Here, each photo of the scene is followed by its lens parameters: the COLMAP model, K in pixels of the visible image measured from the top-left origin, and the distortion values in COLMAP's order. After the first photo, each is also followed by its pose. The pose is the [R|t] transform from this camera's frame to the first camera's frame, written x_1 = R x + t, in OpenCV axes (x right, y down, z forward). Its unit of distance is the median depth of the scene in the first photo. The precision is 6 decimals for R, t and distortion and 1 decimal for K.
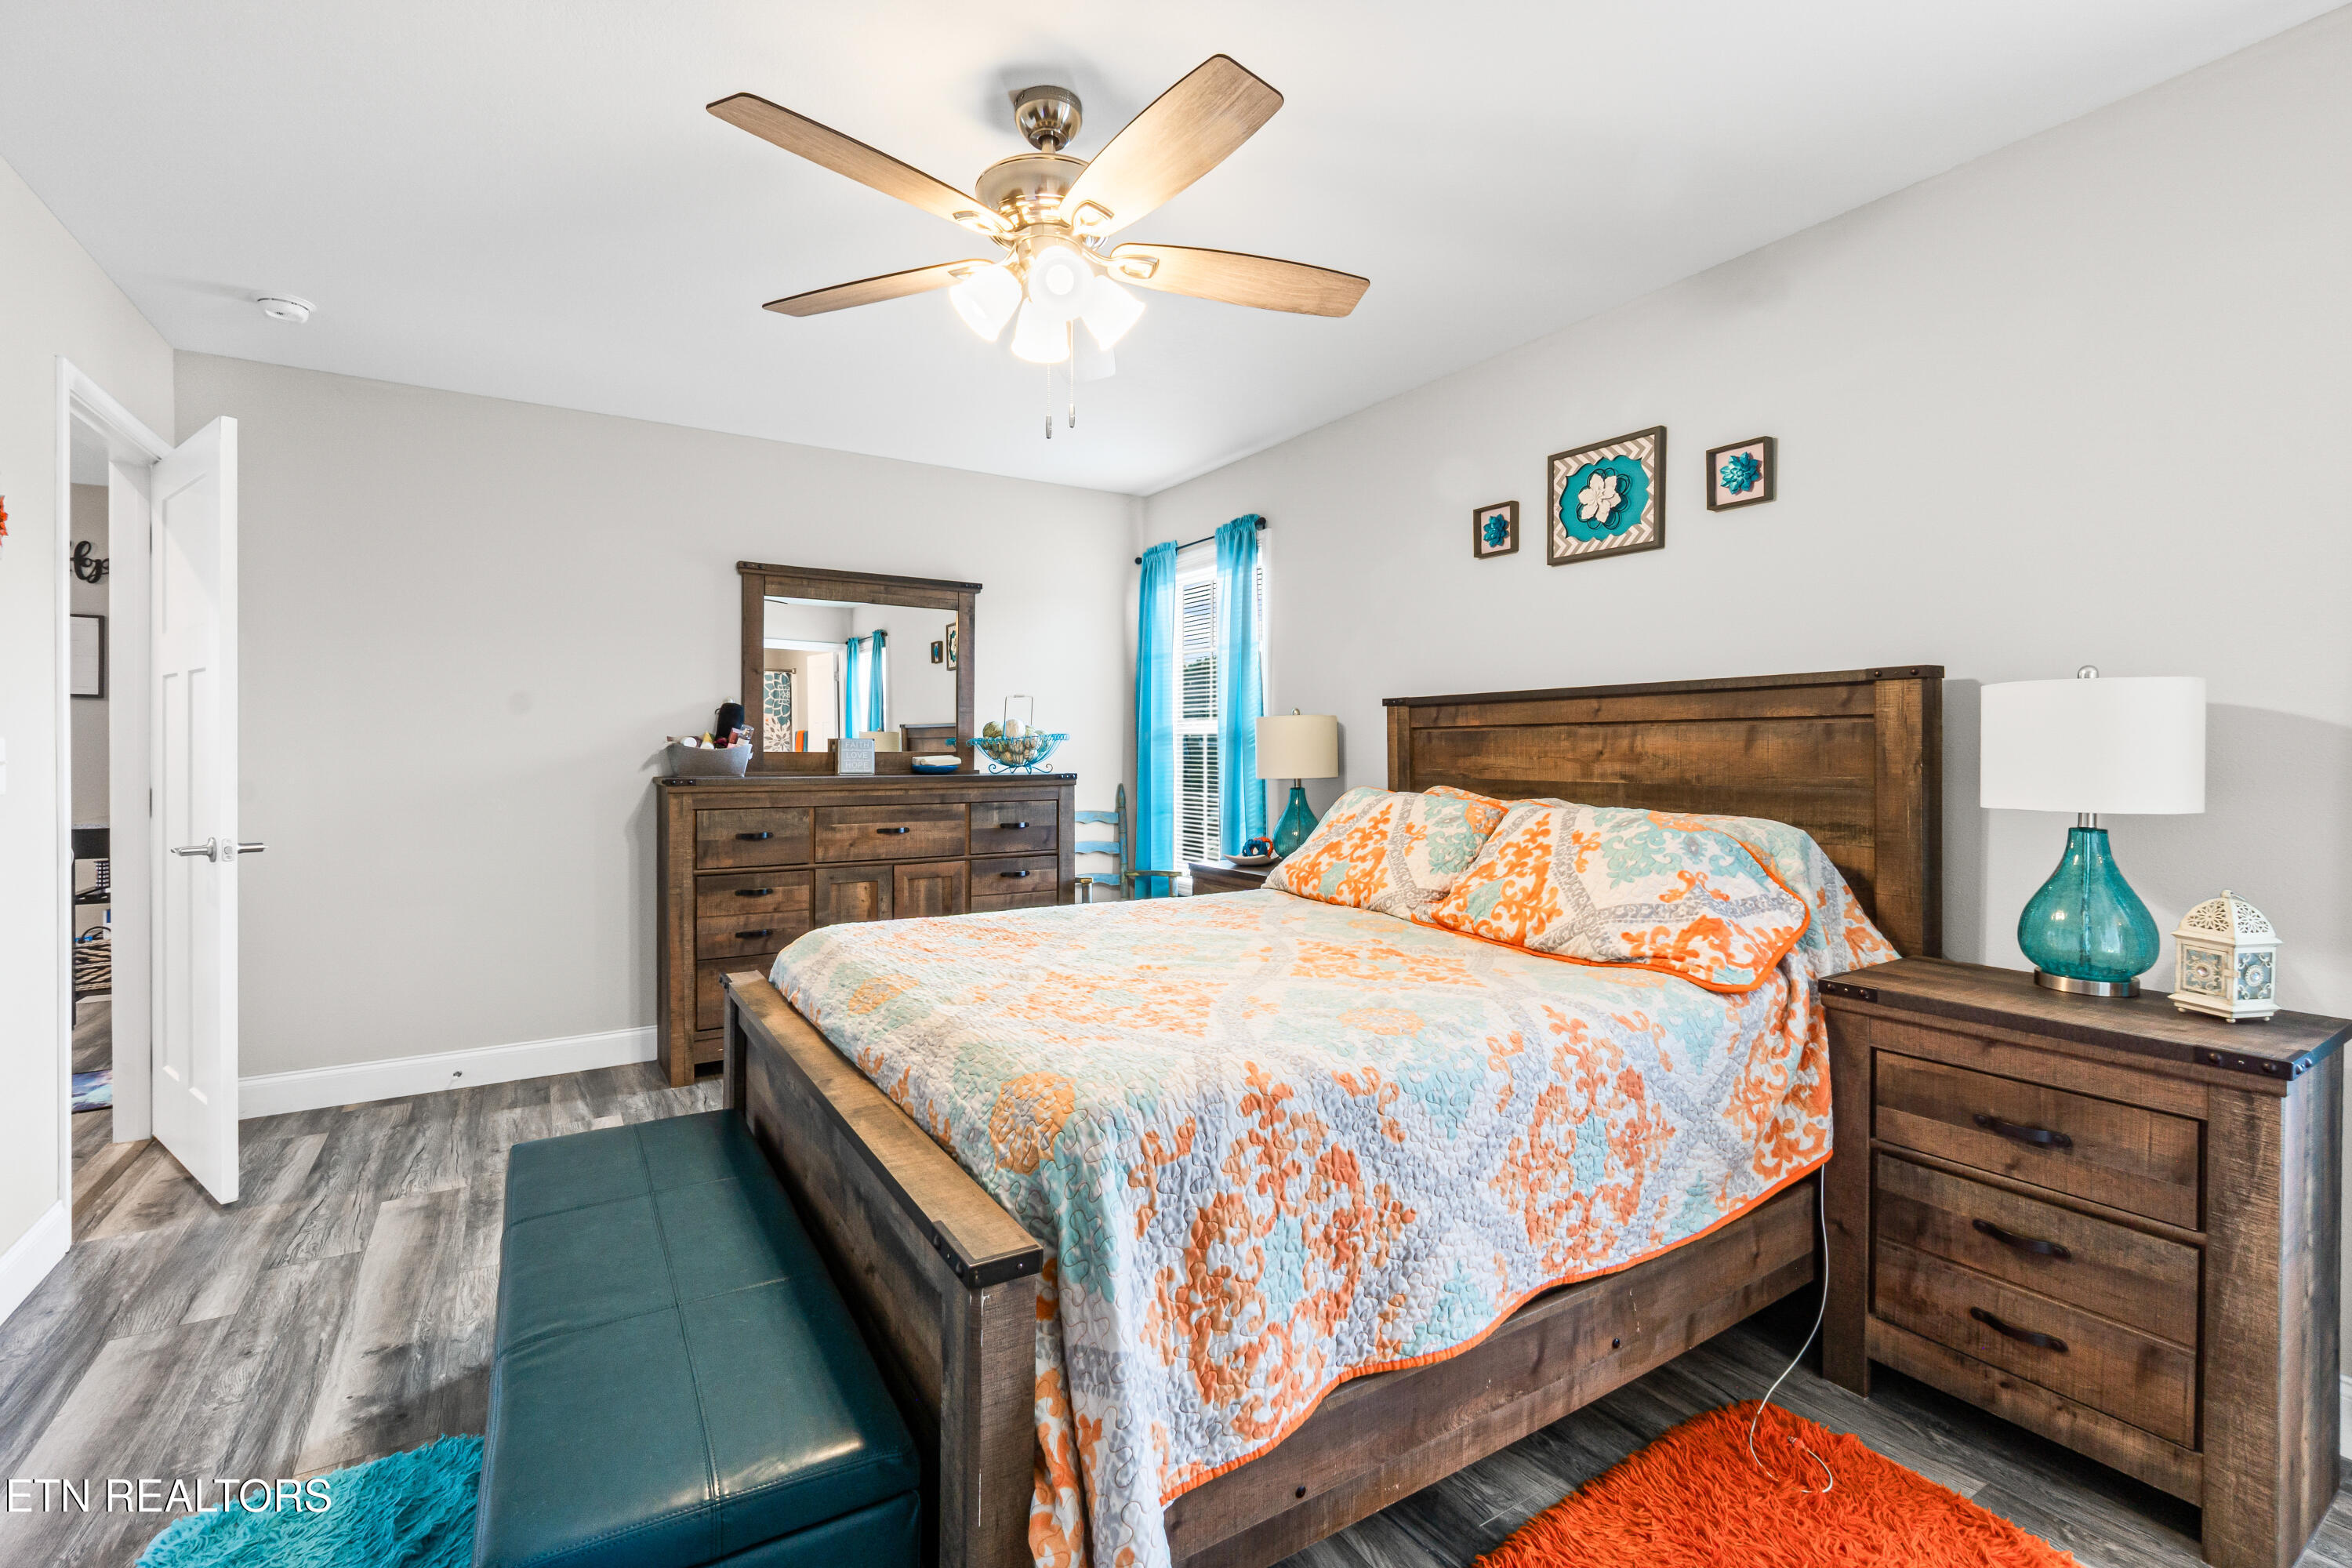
lens RADIAL K [[1042.4, 0, 1159.1], [0, 1042.4, 758.1], [0, 0, 1]] dist [-0.001507, 0.001361]
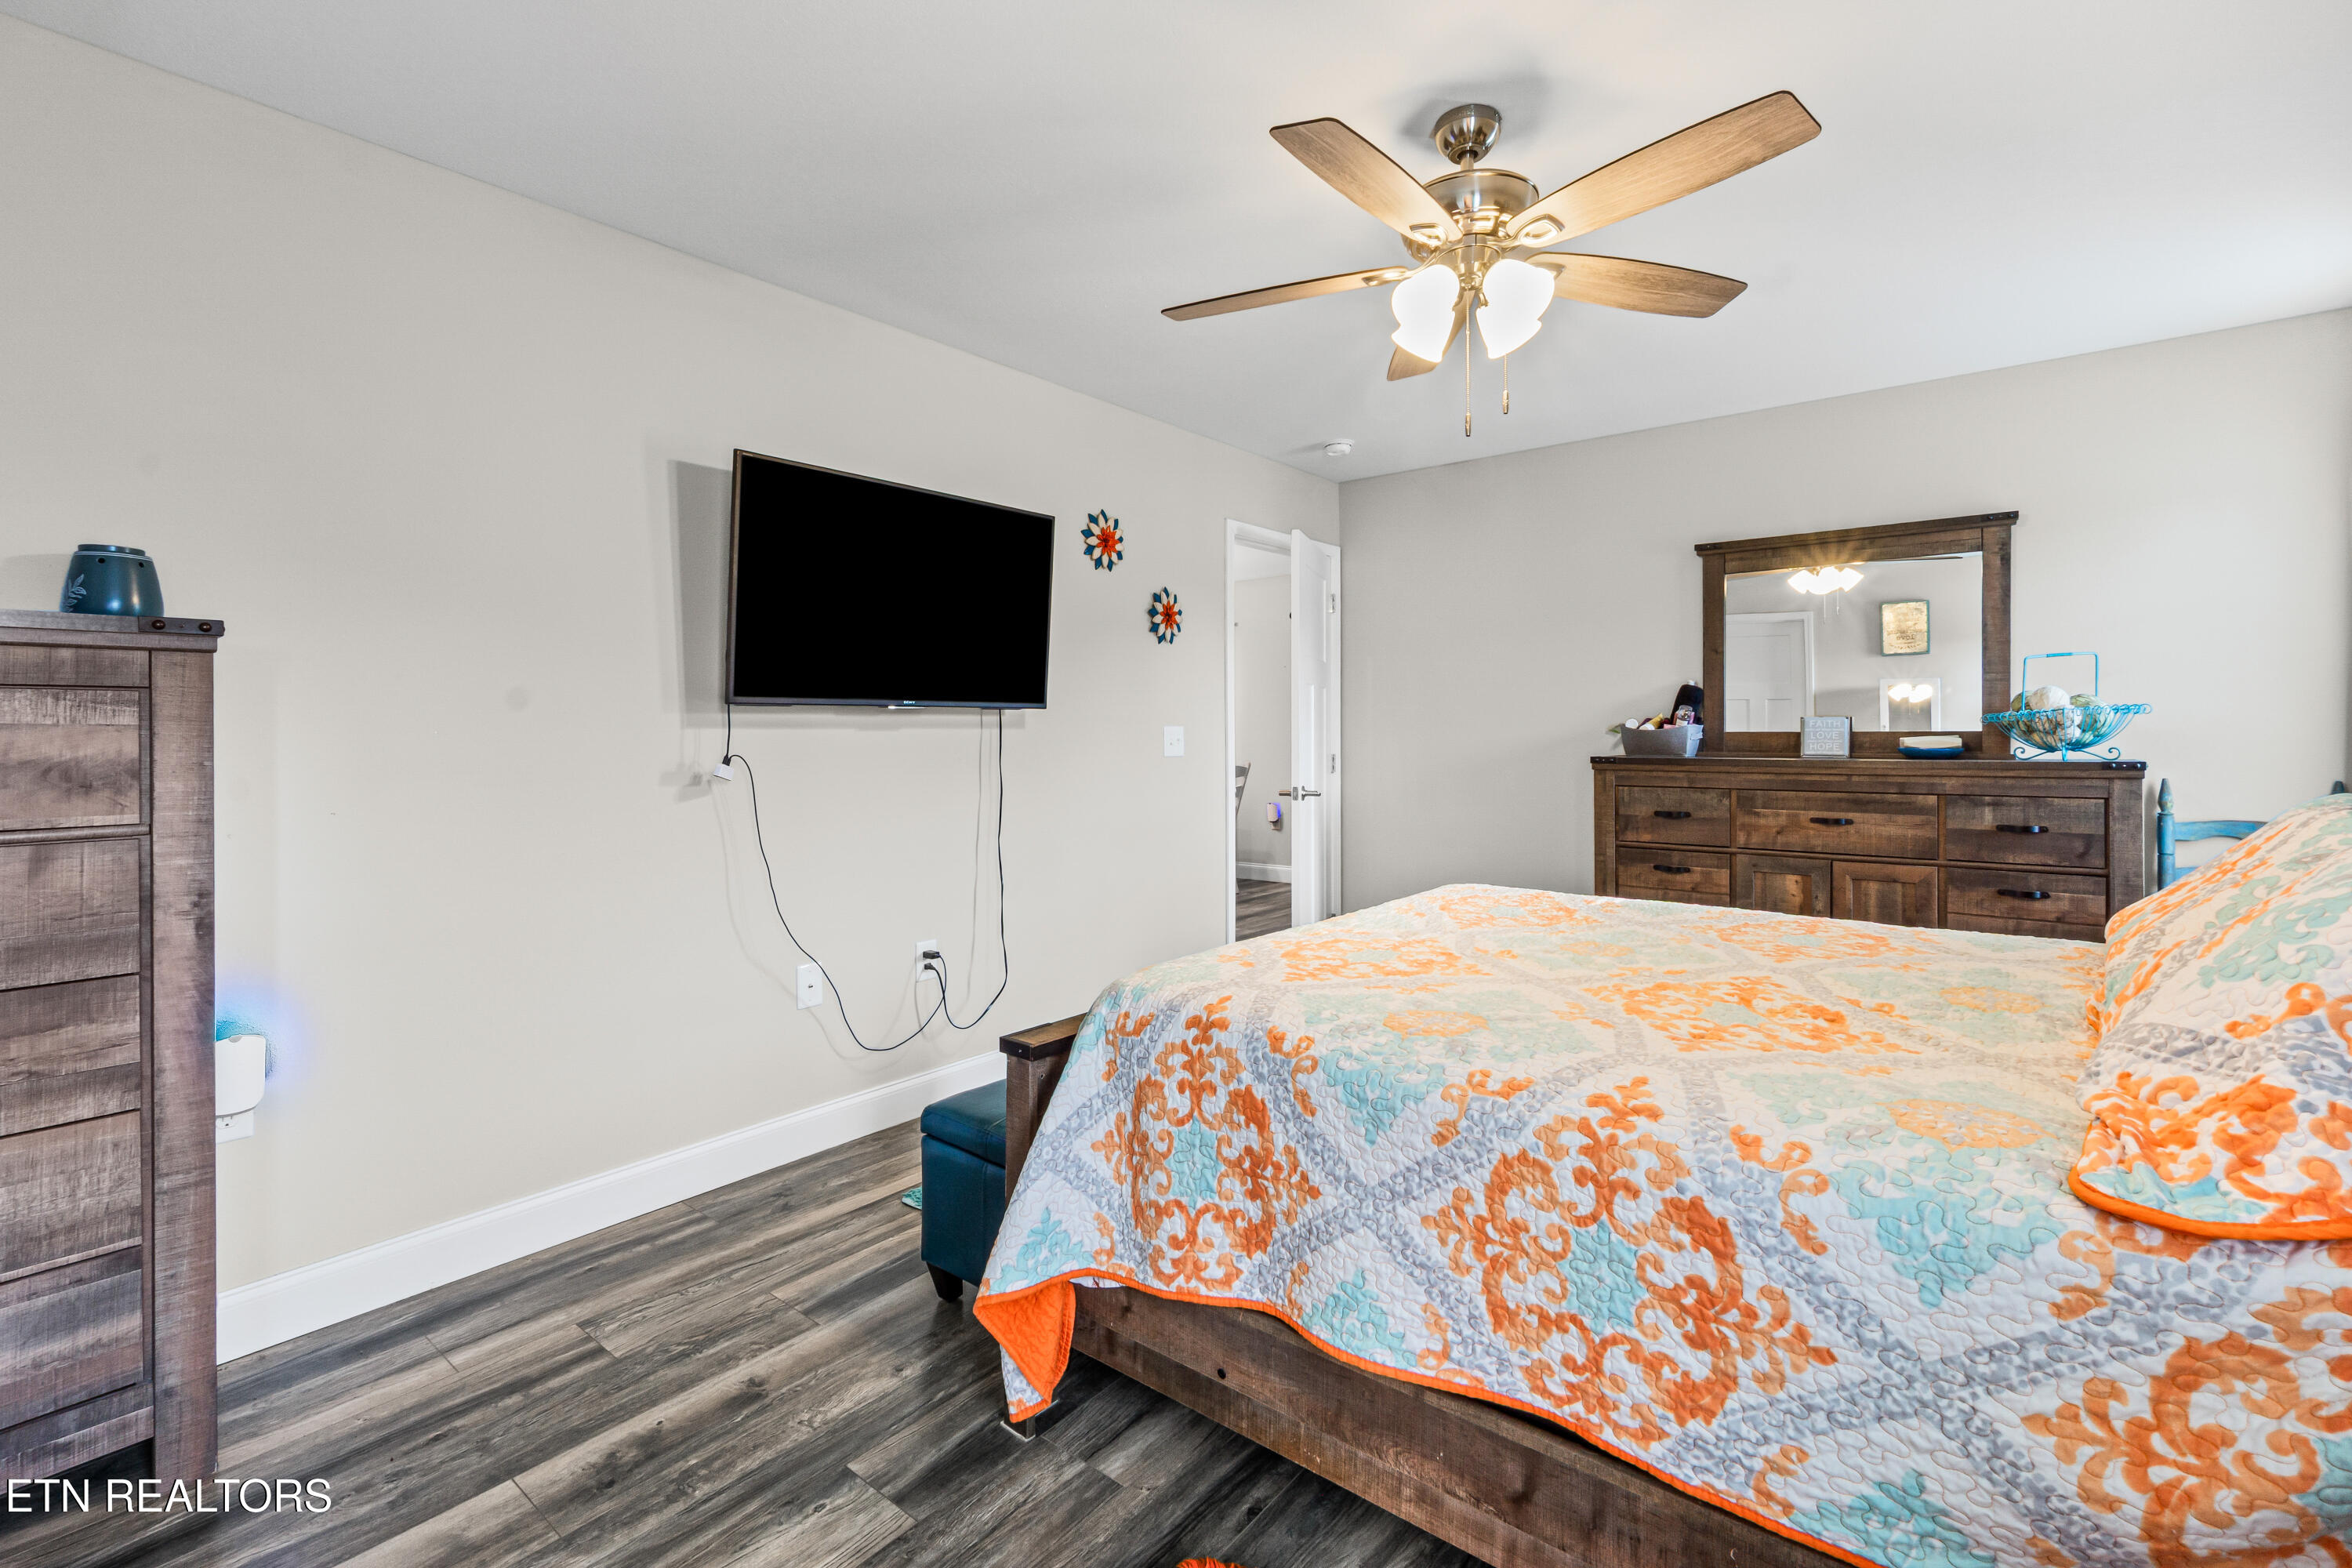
lens RADIAL K [[1042.4, 0, 1168.0], [0, 1042.4, 731.1], [0, 0, 1]] dist [-0.001507, 0.001361]
pose [[0.325330, -0.003598, -0.945594, 0.540313], [-0.002617, 0.999986, -0.004705, -0.001114], [0.945597, 0.004005, 0.325315, 0.251503]]
